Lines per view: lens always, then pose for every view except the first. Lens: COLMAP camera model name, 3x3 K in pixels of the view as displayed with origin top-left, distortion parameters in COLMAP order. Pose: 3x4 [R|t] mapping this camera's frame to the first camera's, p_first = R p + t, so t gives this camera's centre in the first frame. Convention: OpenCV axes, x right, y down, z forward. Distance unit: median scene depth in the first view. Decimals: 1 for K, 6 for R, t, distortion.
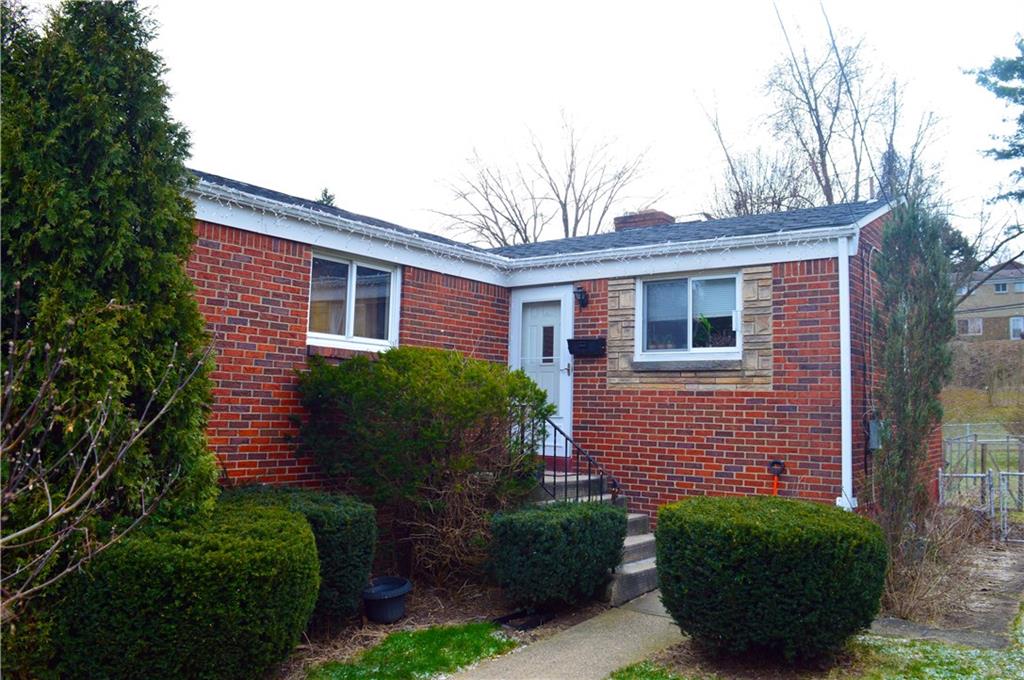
lens RADIAL K [[857.7, 0, 513.2], [0, 857.7, 335.7], [0, 0, 1]] dist [-0.034919, -0.001996]
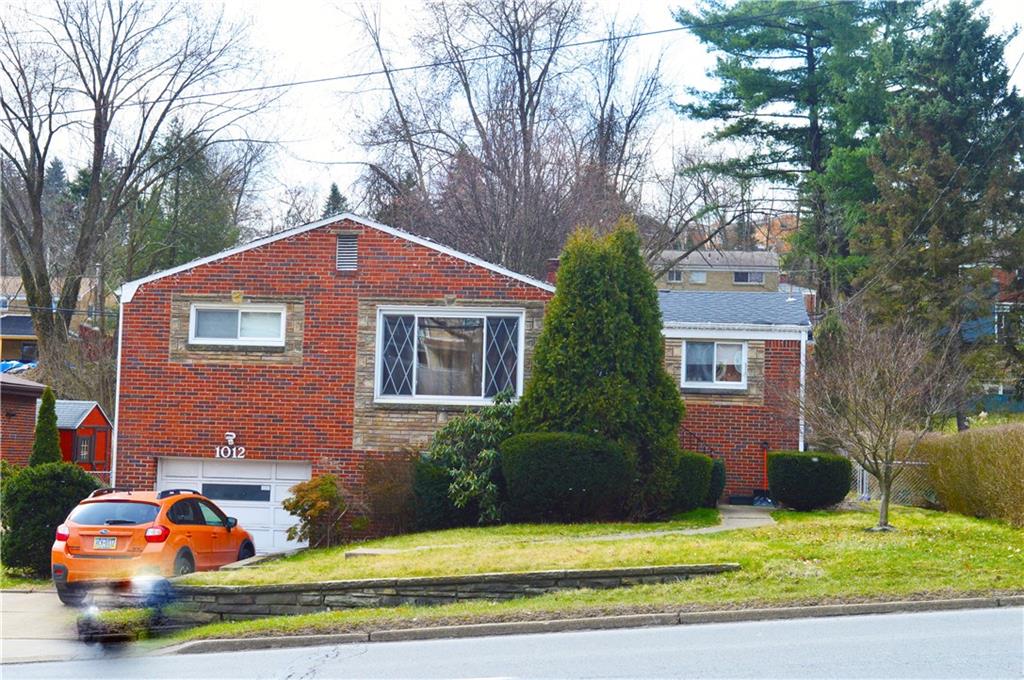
lens RADIAL K [[1675.1, 0, 511.7], [0, 1675.1, 340.9], [0, 0, 1]] dist [-0.006653, 0.000000]
pose [[0.884480, 0.042458, 0.464642, -1.809639], [-0.056083, 0.998305, 0.015535, -0.100715], [-0.463195, -0.039799, 0.885362, -1.917398]]
